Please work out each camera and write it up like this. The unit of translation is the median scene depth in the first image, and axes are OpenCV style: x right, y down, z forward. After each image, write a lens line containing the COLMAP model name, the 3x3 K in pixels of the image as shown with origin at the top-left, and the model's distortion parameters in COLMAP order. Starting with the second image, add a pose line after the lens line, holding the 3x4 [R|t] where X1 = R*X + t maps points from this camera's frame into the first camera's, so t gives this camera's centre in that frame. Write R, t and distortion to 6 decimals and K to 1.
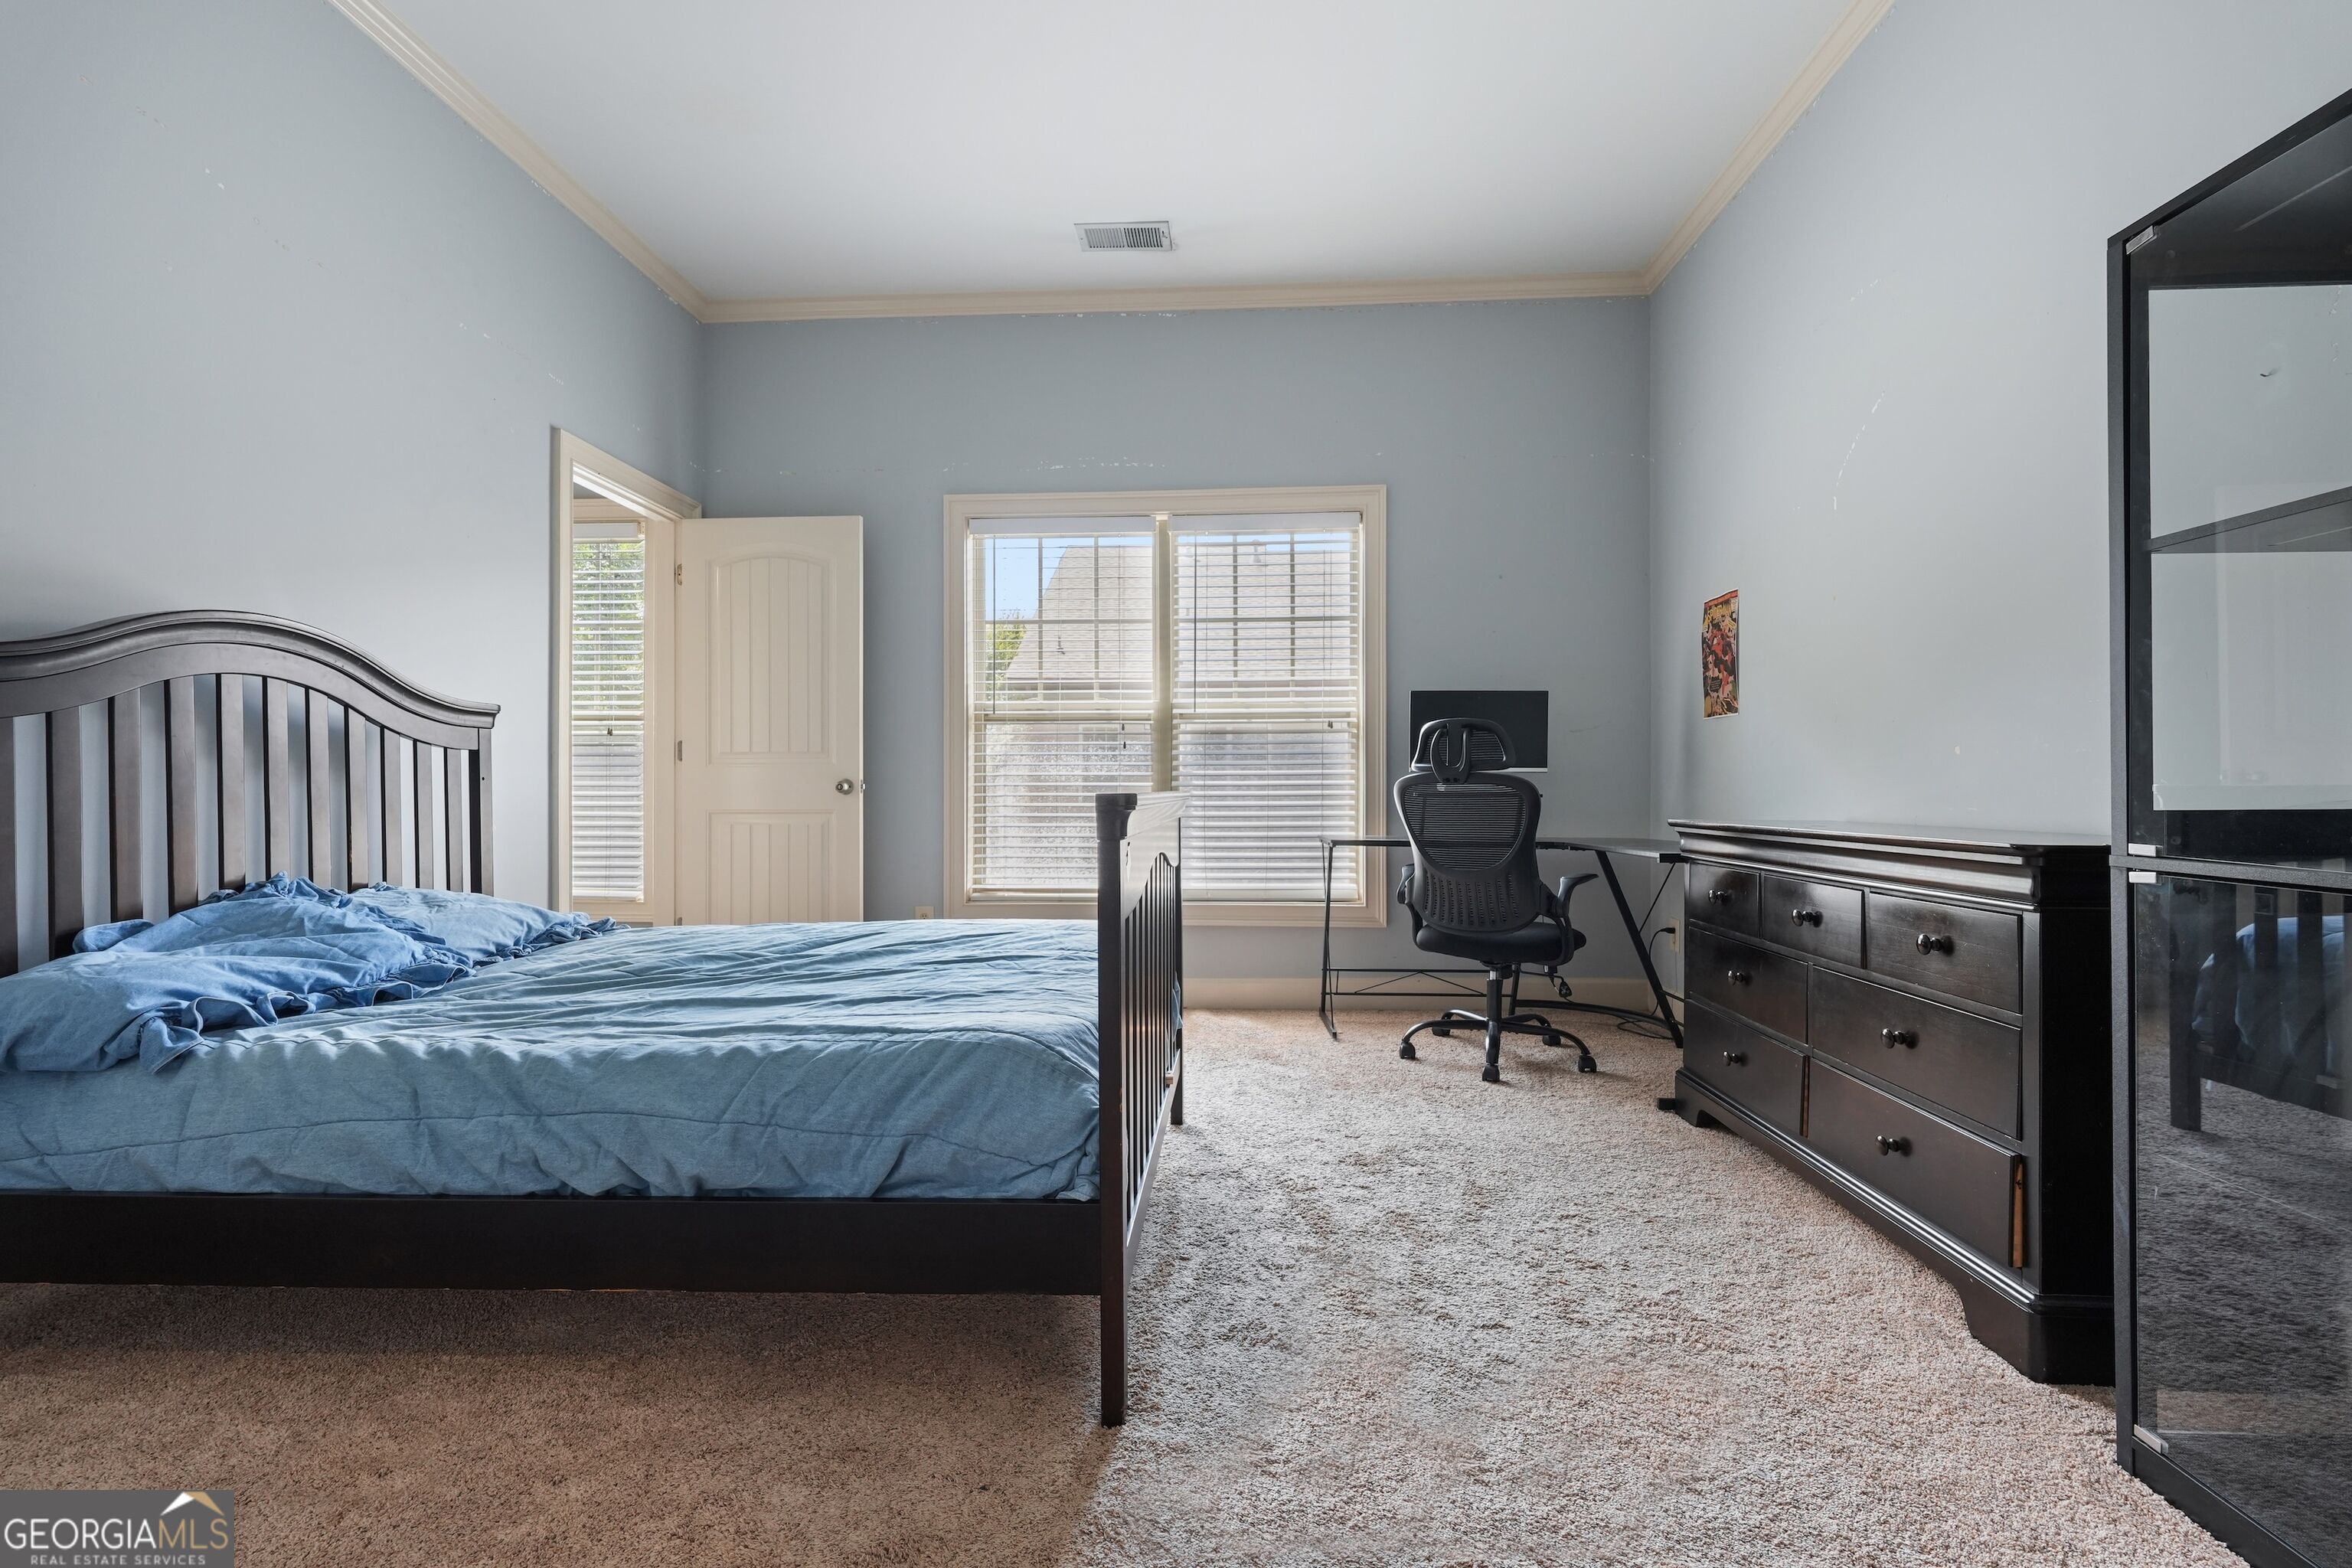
lens RADIAL K [[1048.9, 0, 1187.2], [0, 1048.9, 787.1], [0, 0, 1]] dist [0.004137, 0.000552]
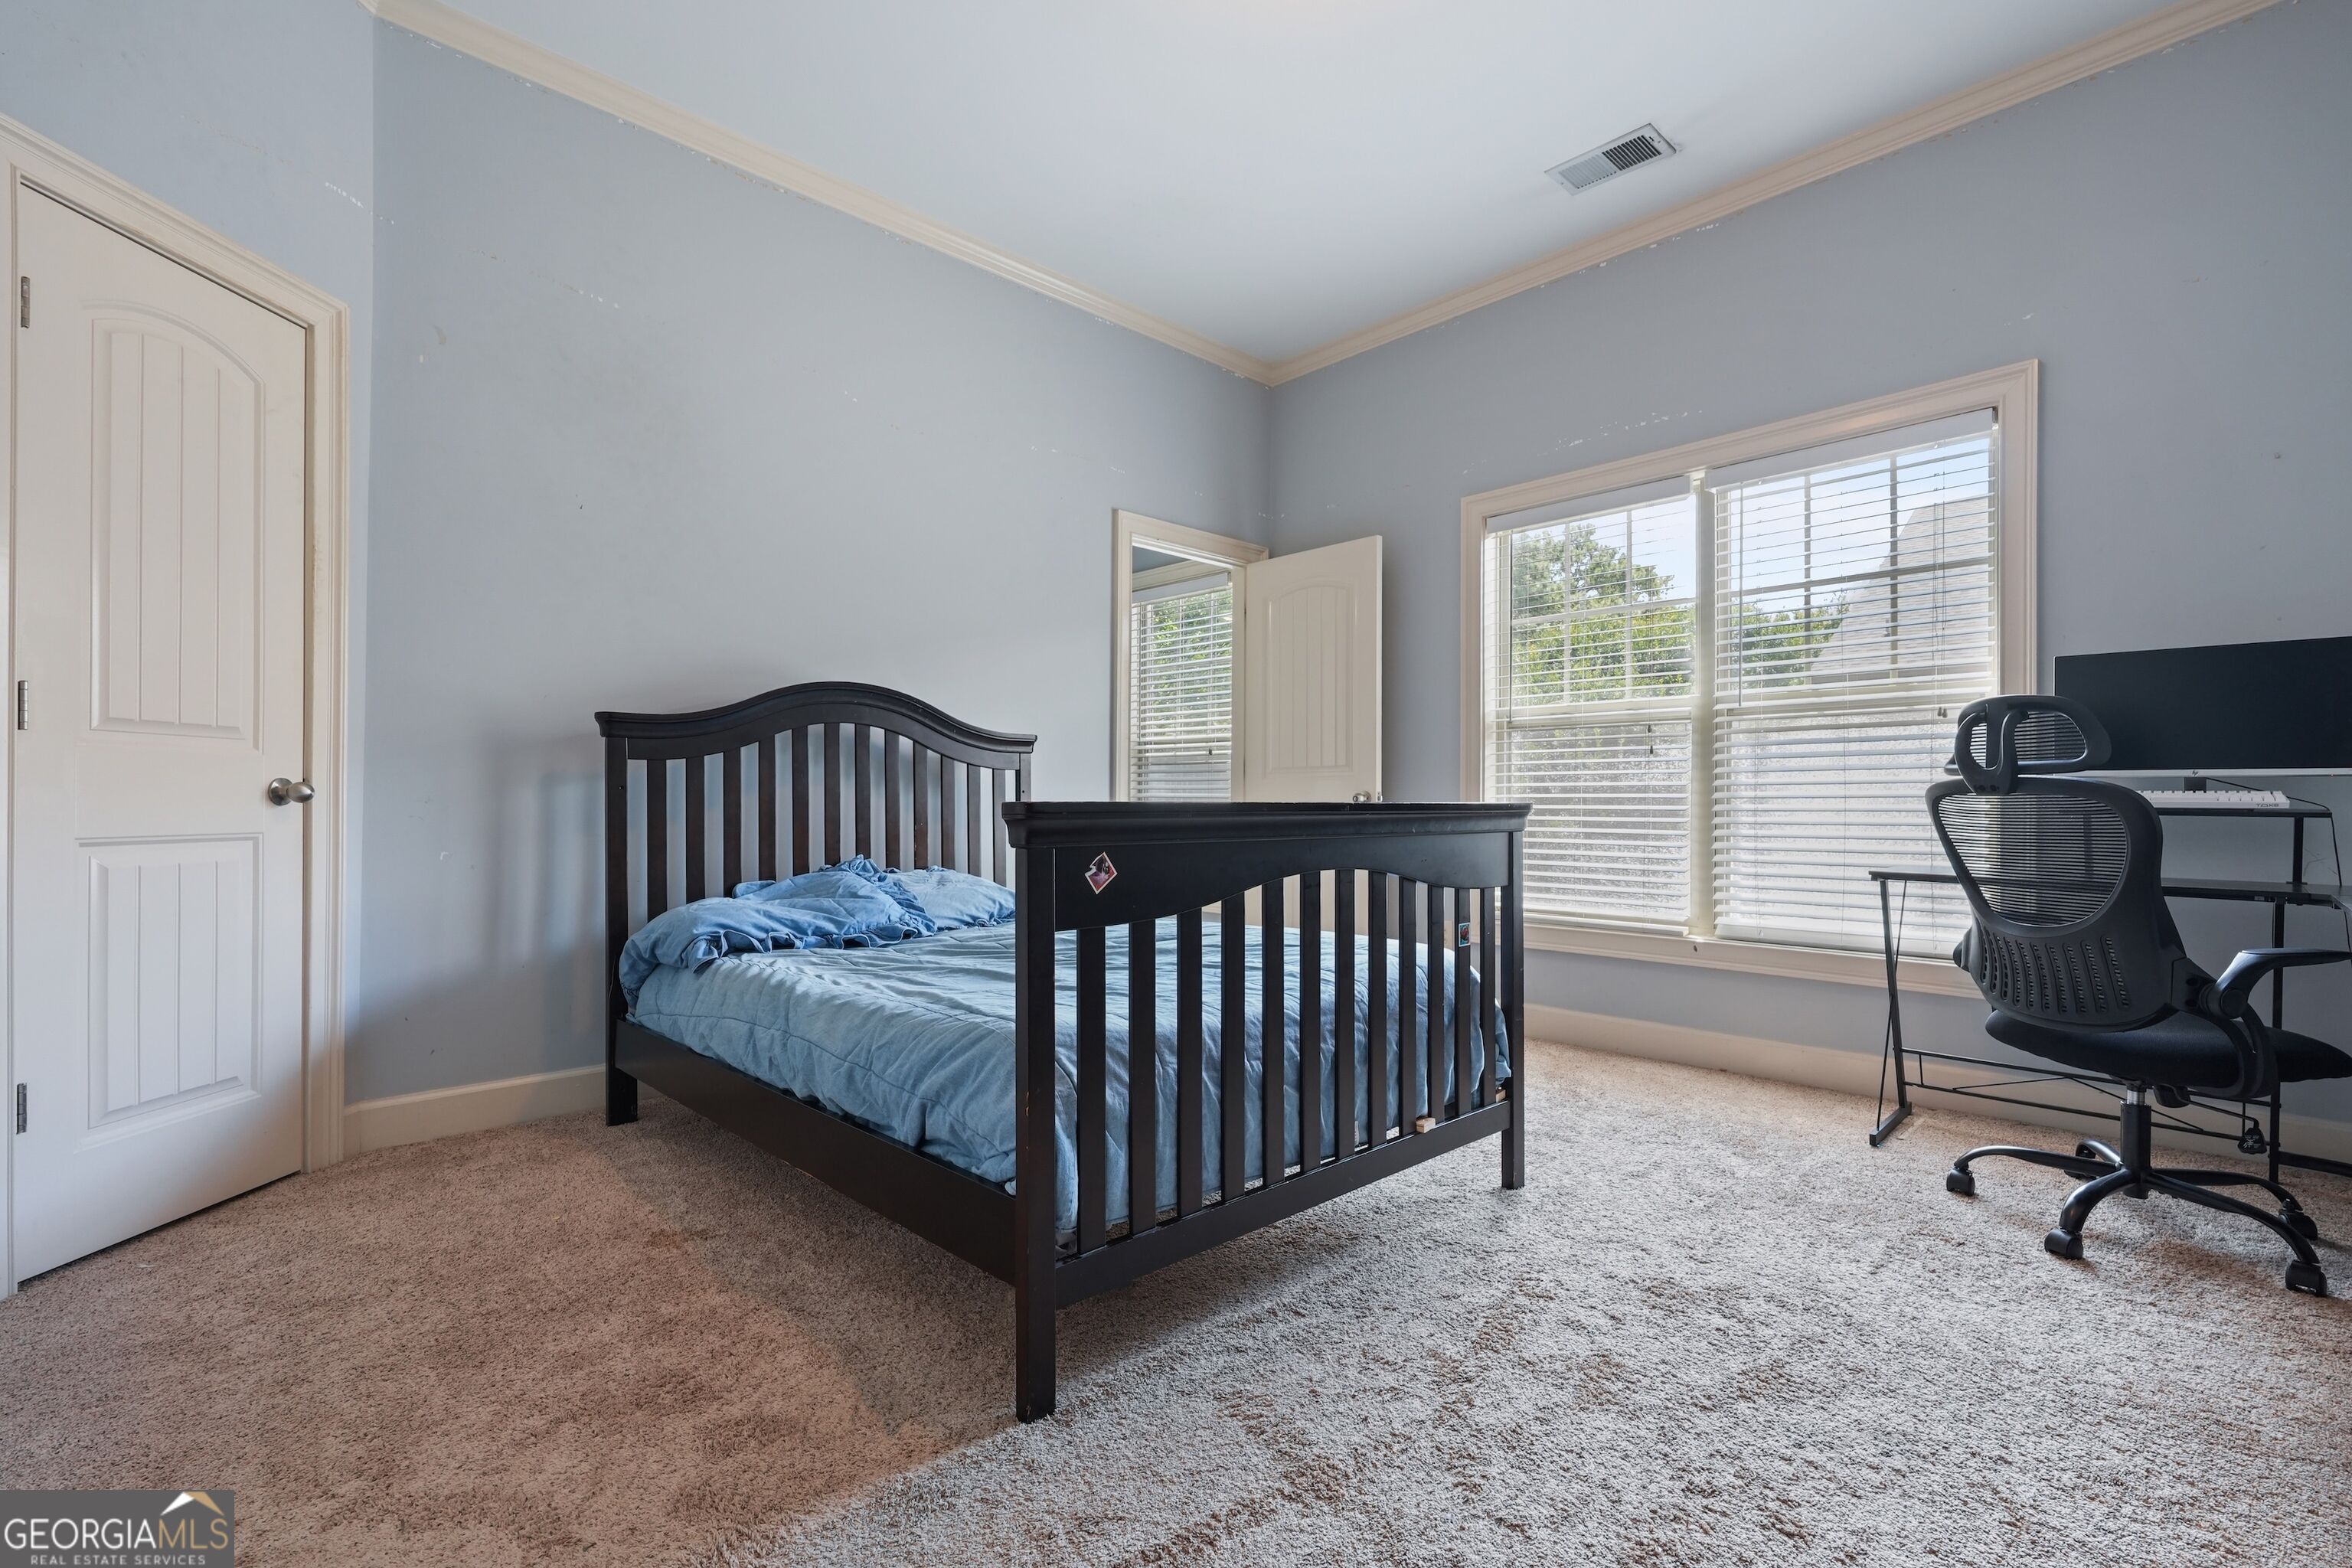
lens RADIAL K [[1048.9, 0, 1186.0], [0, 1048.9, 796.7], [0, 0, 1]] dist [0.004137, 0.000552]
pose [[0.735938, -0.000351, -0.677049, 0.423664], [-0.001318, 0.999997, -0.001951, 0.000895], [0.677047, 0.002328, 0.735936, 0.202199]]
